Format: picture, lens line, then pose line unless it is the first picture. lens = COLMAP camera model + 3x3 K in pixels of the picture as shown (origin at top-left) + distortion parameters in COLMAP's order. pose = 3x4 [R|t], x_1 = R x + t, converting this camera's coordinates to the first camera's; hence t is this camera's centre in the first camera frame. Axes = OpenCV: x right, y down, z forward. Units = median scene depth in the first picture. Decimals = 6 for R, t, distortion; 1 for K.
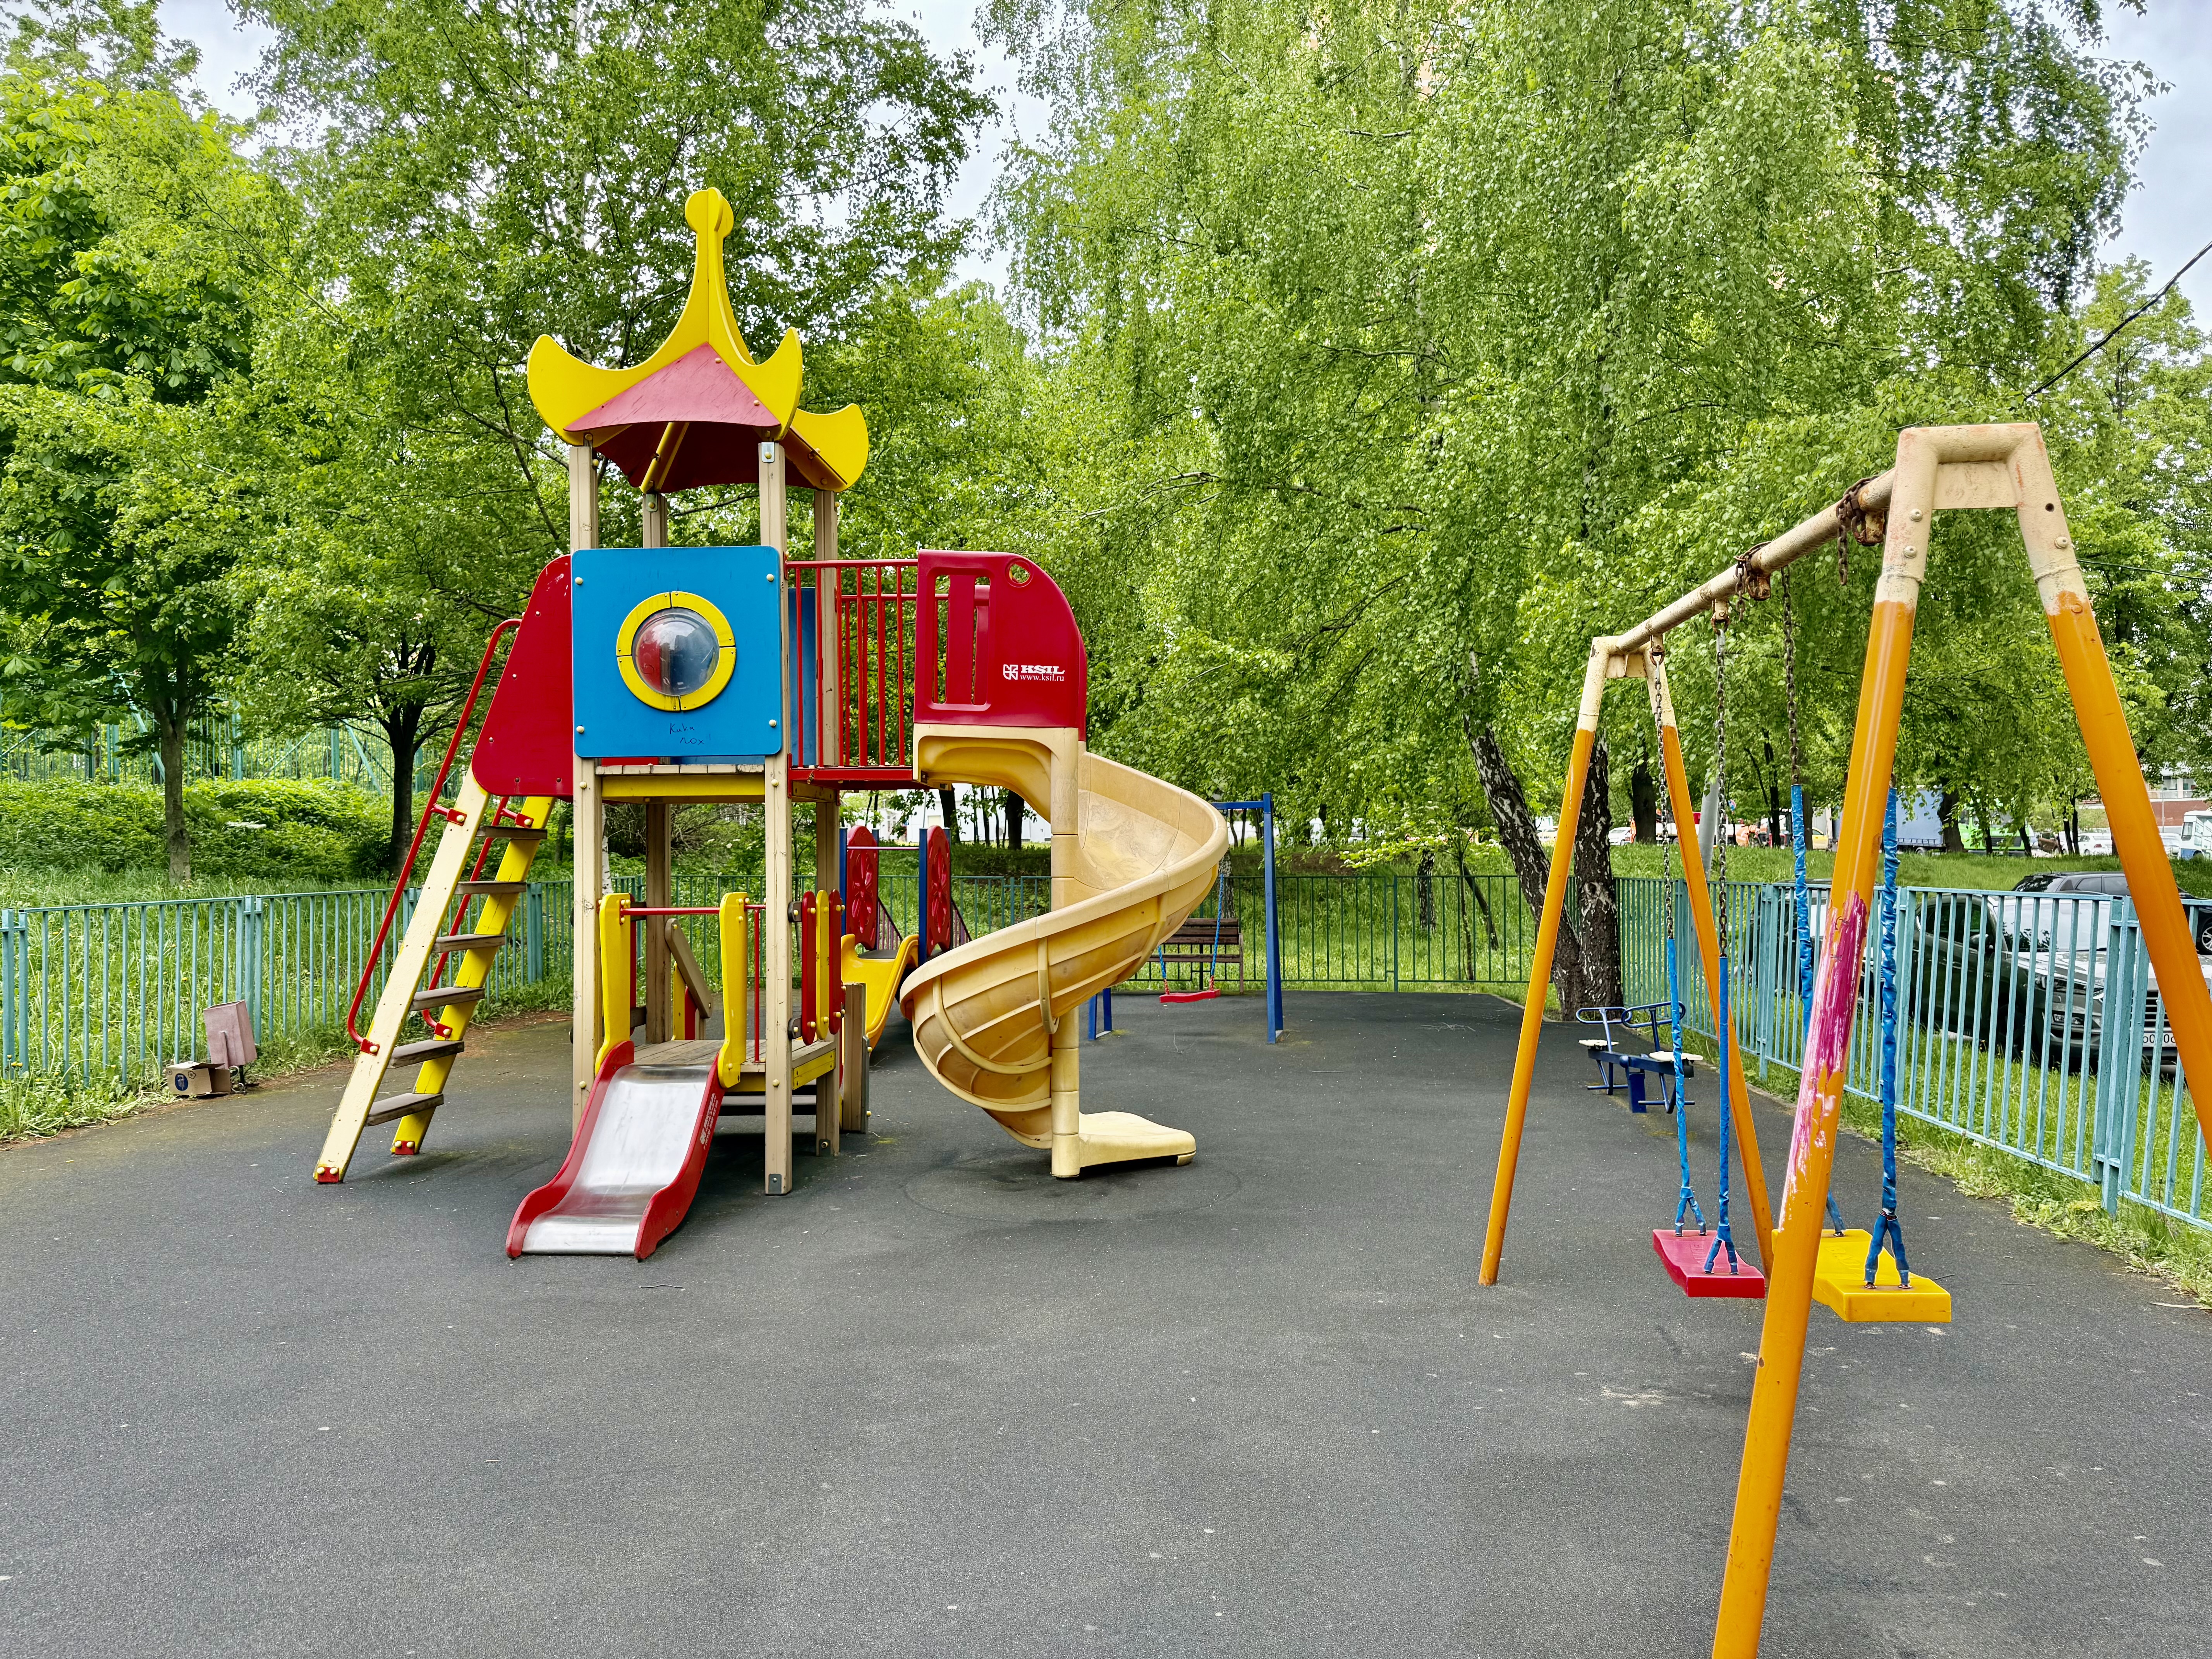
lens RADIAL K [[1629.6, 0, 1106.0], [0, 1629.6, 829.5], [0, 0, 1]] dist [0.091428, -0.117328]
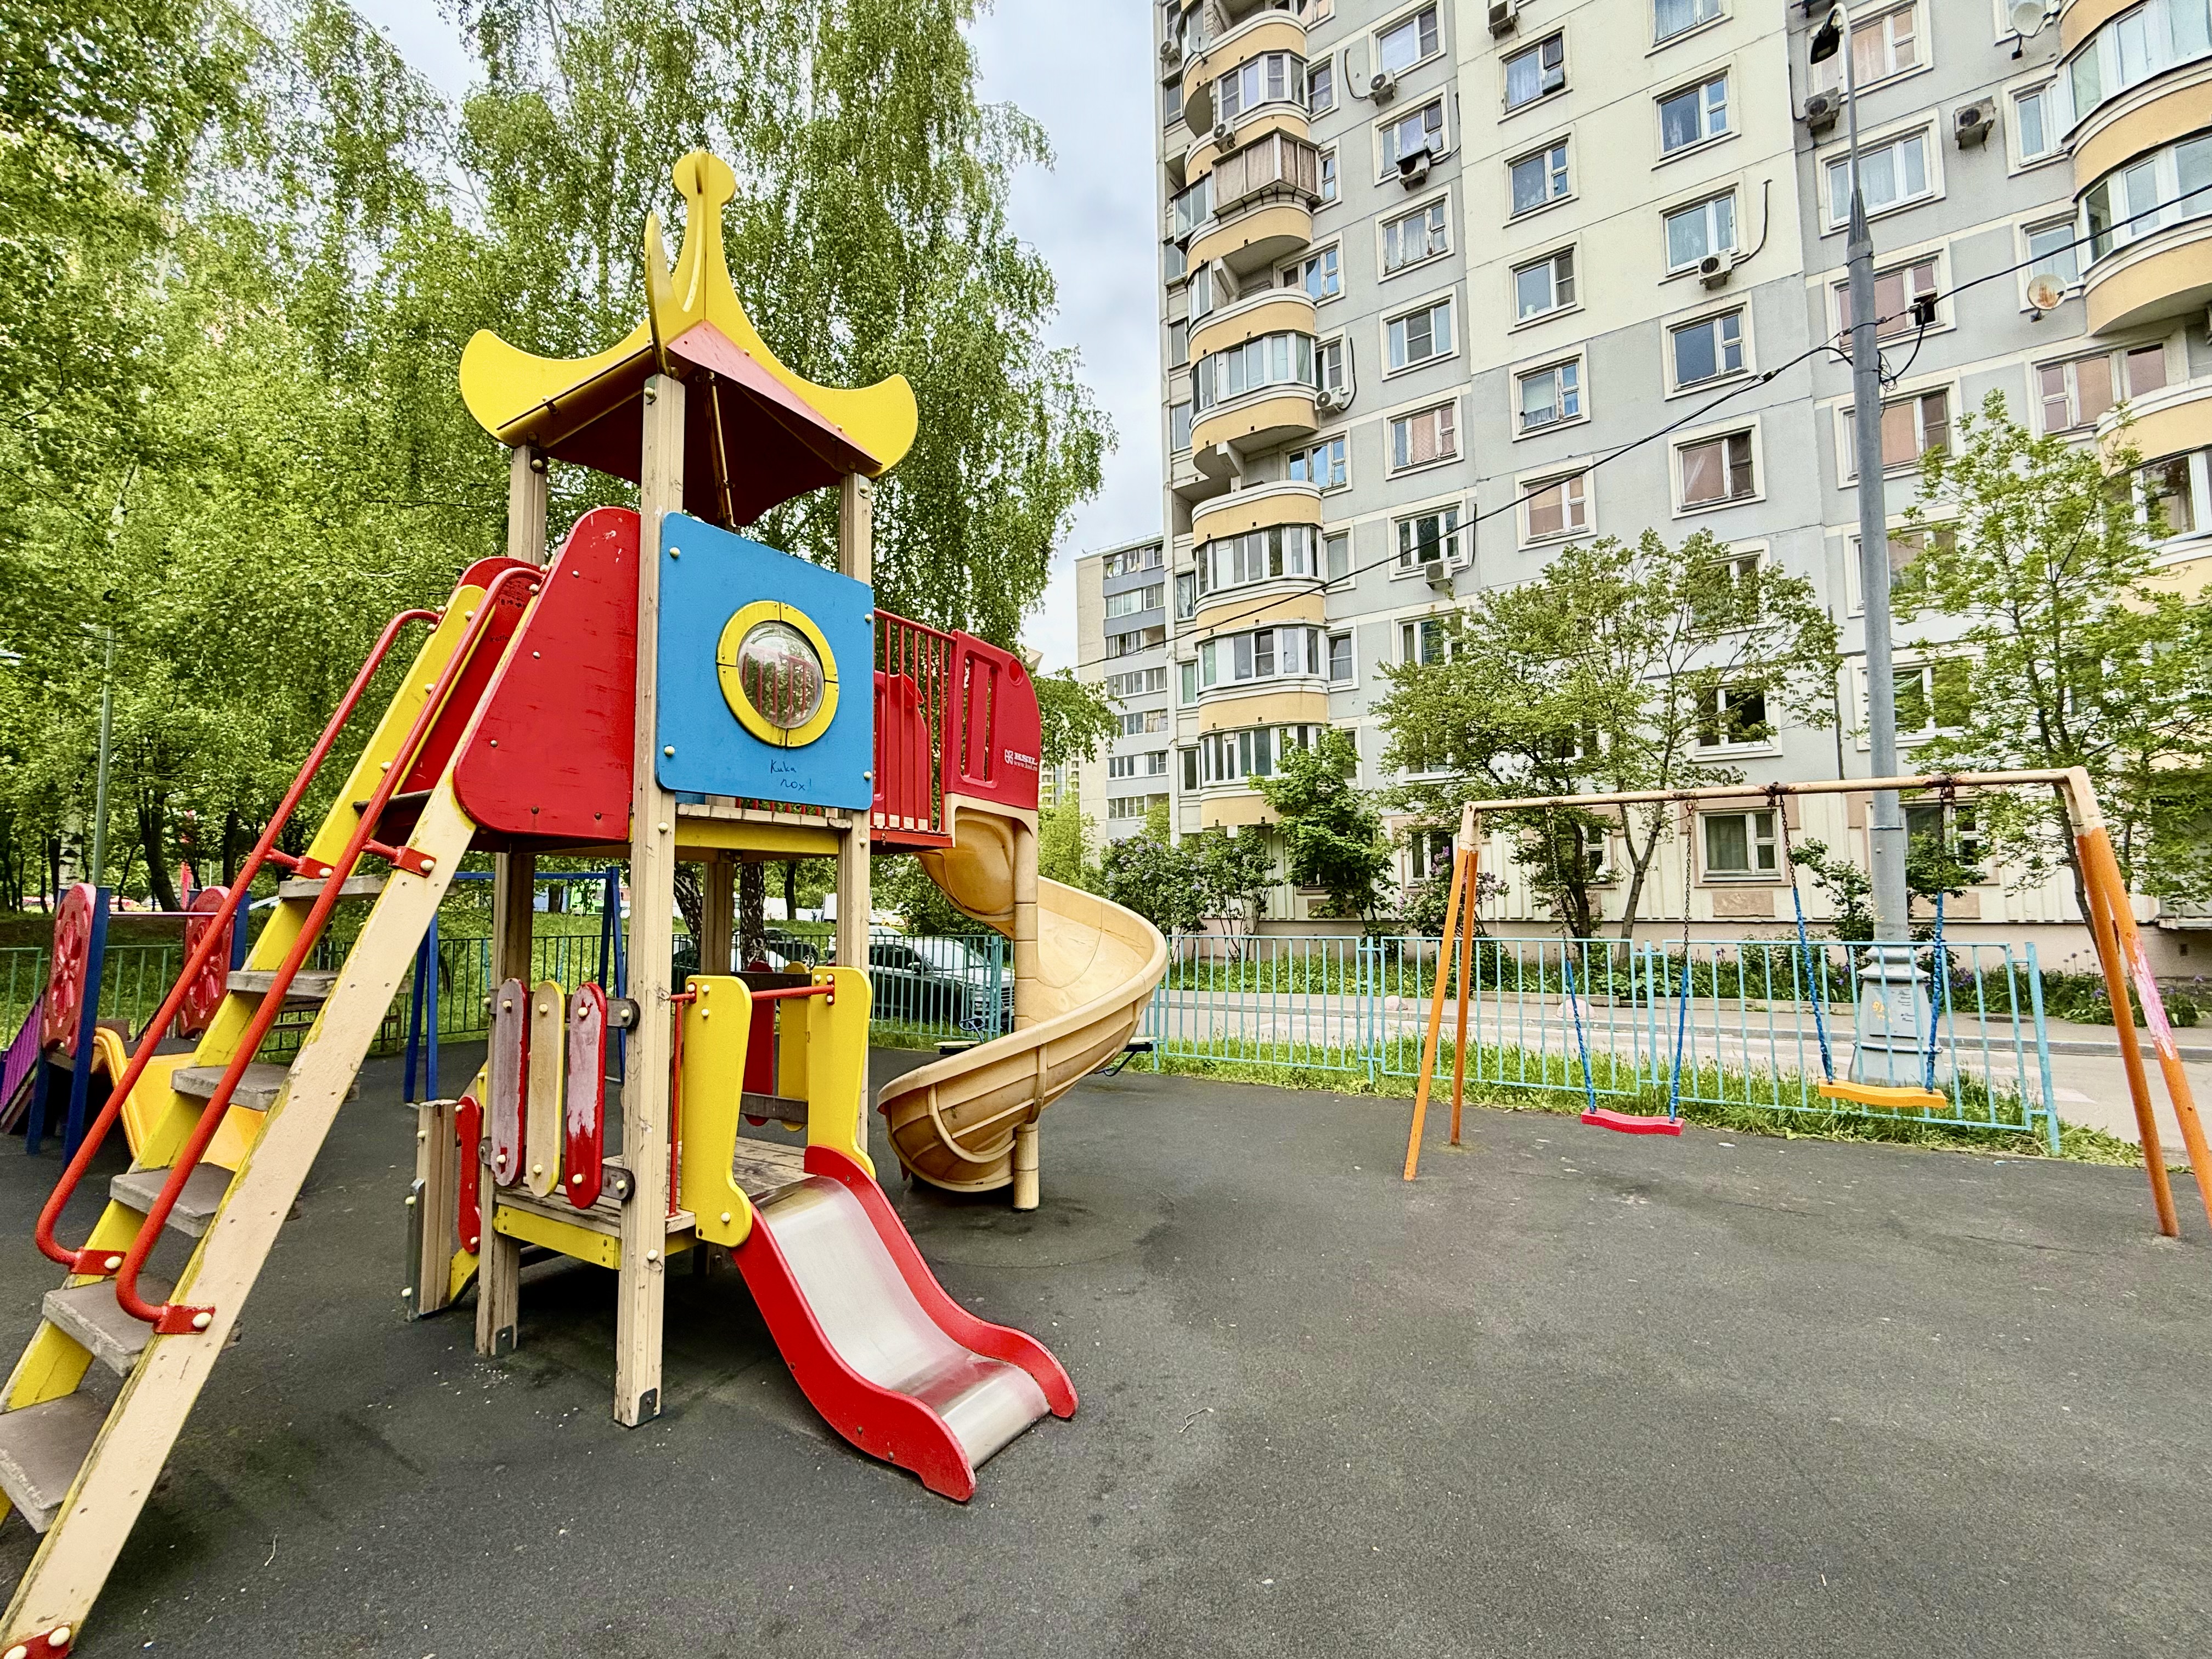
lens RADIAL K [[976.7, 0, 1096.9], [0, 976.7, 831.0], [0, 0, 1]] dist [-0.001311, -0.000358]
pose [[0.447747, 0.076085, 0.890918, -0.638977], [-0.004287, 0.996544, -0.082951, 0.009545], [-0.894150, 0.033322, 0.446526, 0.664802]]
